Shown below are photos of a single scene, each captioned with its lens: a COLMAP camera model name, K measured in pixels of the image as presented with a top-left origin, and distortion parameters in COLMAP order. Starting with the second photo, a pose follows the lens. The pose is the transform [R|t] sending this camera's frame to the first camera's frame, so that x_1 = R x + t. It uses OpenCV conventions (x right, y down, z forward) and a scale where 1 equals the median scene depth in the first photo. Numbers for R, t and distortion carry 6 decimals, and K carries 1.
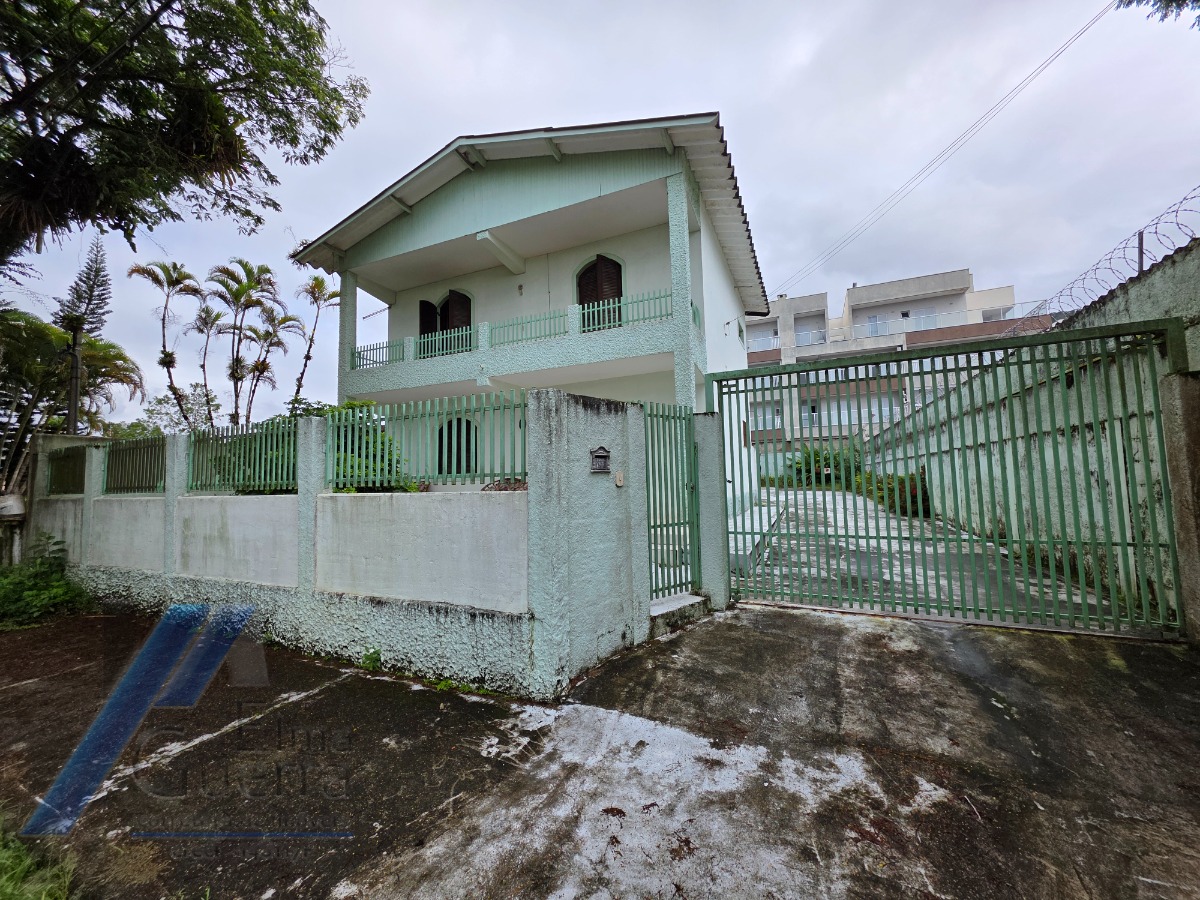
lens RADIAL K [[486.0, 0, 600.1], [0, 486.0, 441.1], [0, 0, 1]] dist [0.001017, 0.000156]
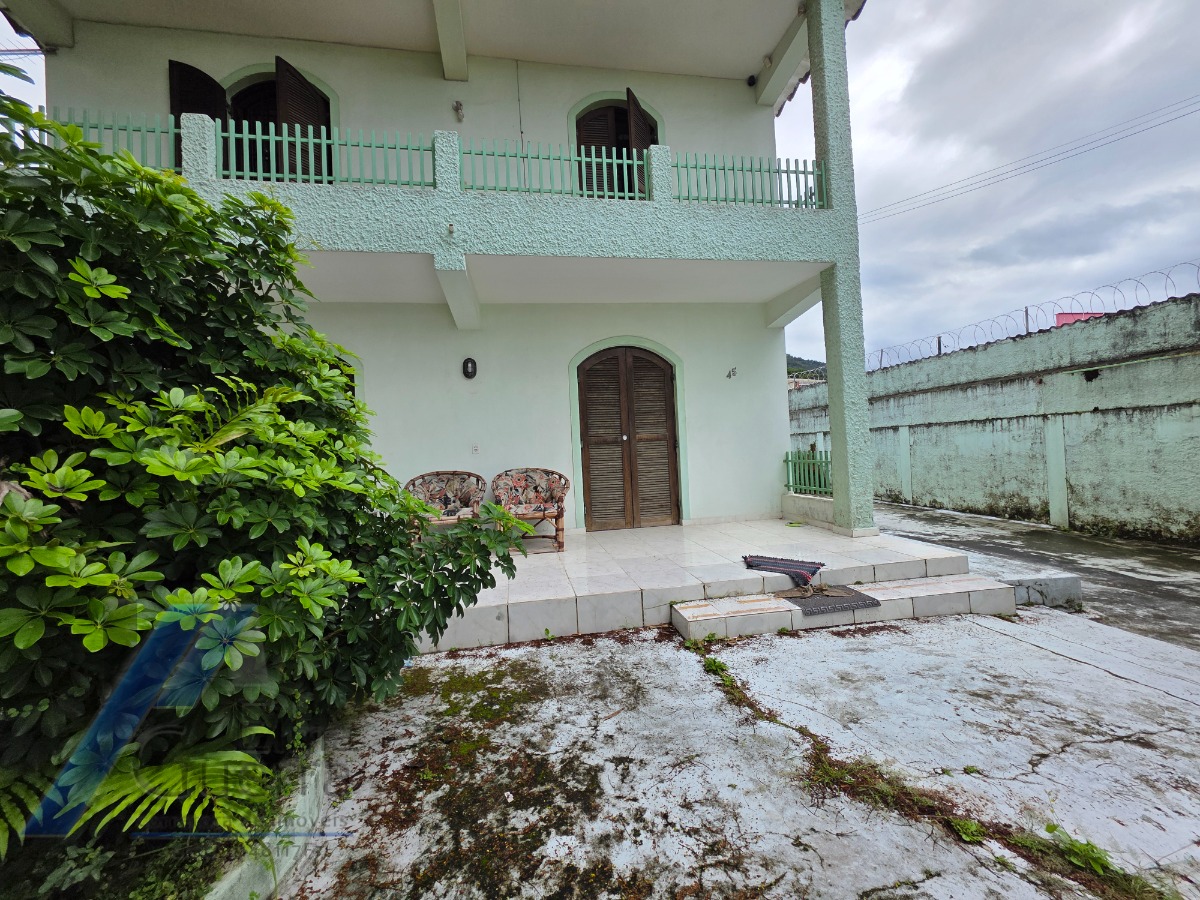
lens RADIAL K [[483.3, 0, 604.0], [0, 483.3, 443.2], [0, 0, 1]] dist [0.000690, 0.000392]
pose [[0.821488, -0.004466, 0.570209, -0.393880], [-0.018883, 0.999208, 0.035030, 0.029964], [-0.569913, -0.039544, 0.820753, 0.554698]]
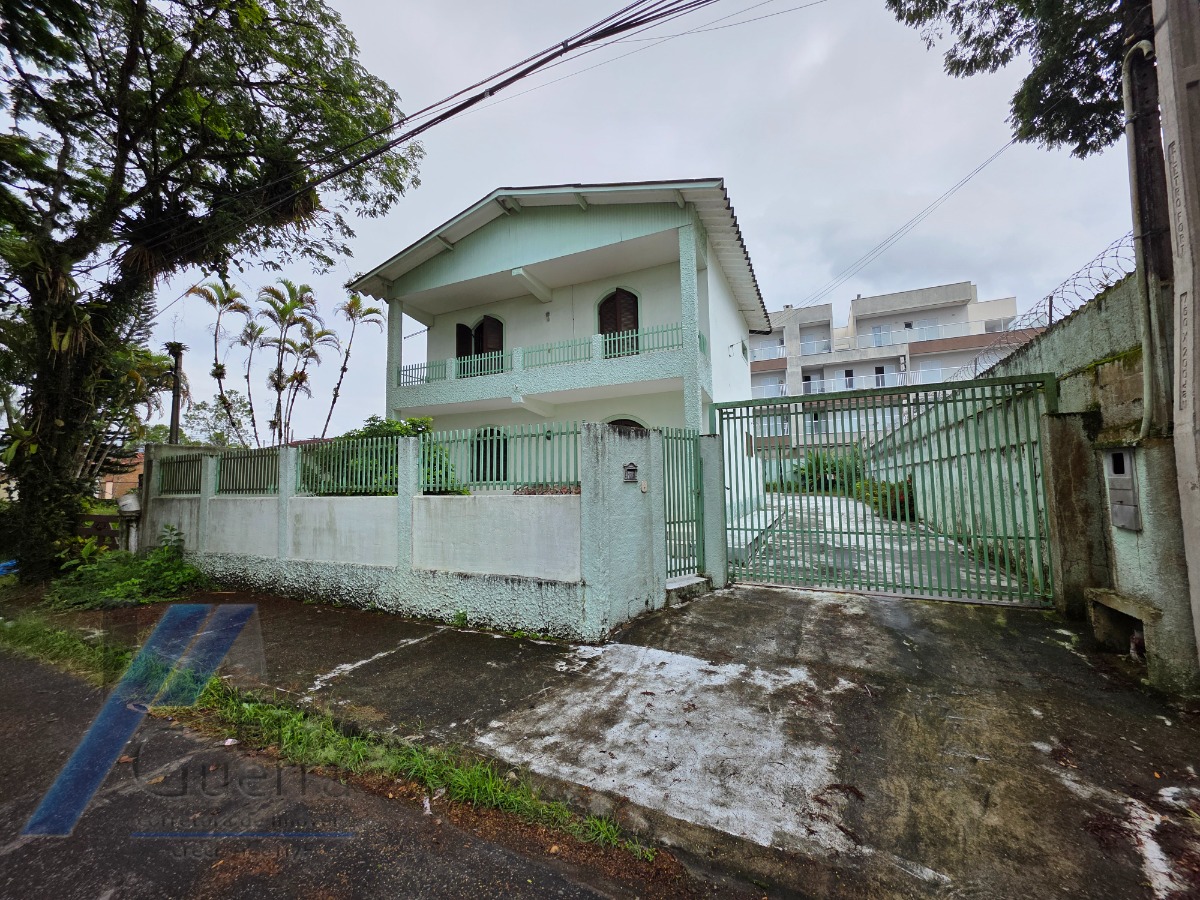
lens RADIAL K [[487.3, 0, 599.0], [0, 487.3, 442.6], [0, 0, 1]] dist [0.001505, -0.000058]
pose [[0.999840, 0.006240, -0.016774, -0.027958], [-0.006303, 0.999973, -0.003730, -0.016847], [0.016750, 0.003835, 0.999852, -0.156145]]
